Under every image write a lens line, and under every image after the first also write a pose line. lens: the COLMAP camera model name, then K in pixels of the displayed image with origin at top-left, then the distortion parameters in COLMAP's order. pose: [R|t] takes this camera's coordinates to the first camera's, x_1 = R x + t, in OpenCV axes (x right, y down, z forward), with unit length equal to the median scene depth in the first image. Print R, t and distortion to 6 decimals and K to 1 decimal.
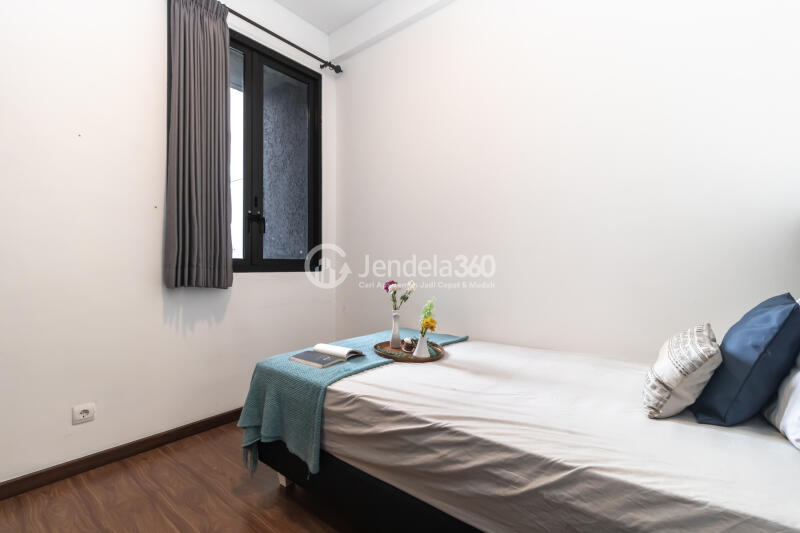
lens RADIAL K [[370.1, 0, 398.7], [0, 370.1, 267.6], [0, 0, 1]] dist [0.004395, 0.000267]
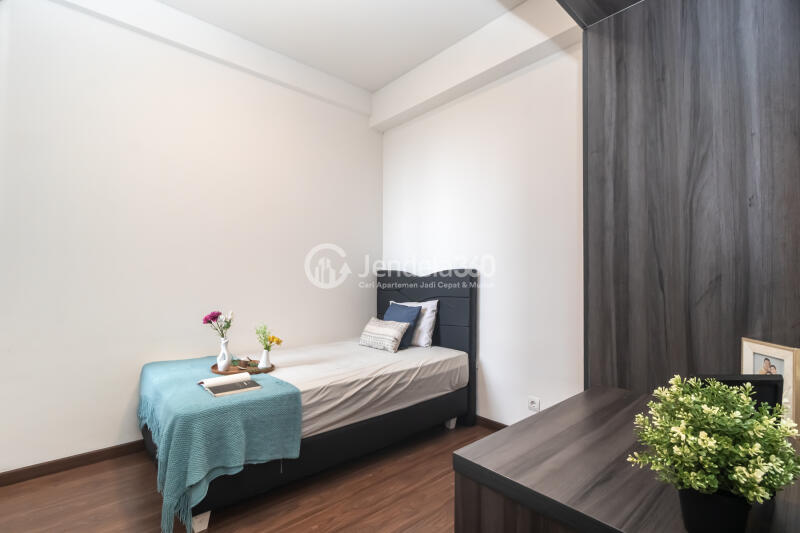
lens RADIAL K [[370.1, 0, 401.5], [0, 370.1, 267.3], [0, 0, 1]] dist [0.004395, 0.000267]
pose [[0.155185, 0.031113, 0.987395, -1.917262], [-0.006391, 0.999515, -0.030490, -0.122140], [-0.987865, -0.001579, 0.155309, 0.530798]]
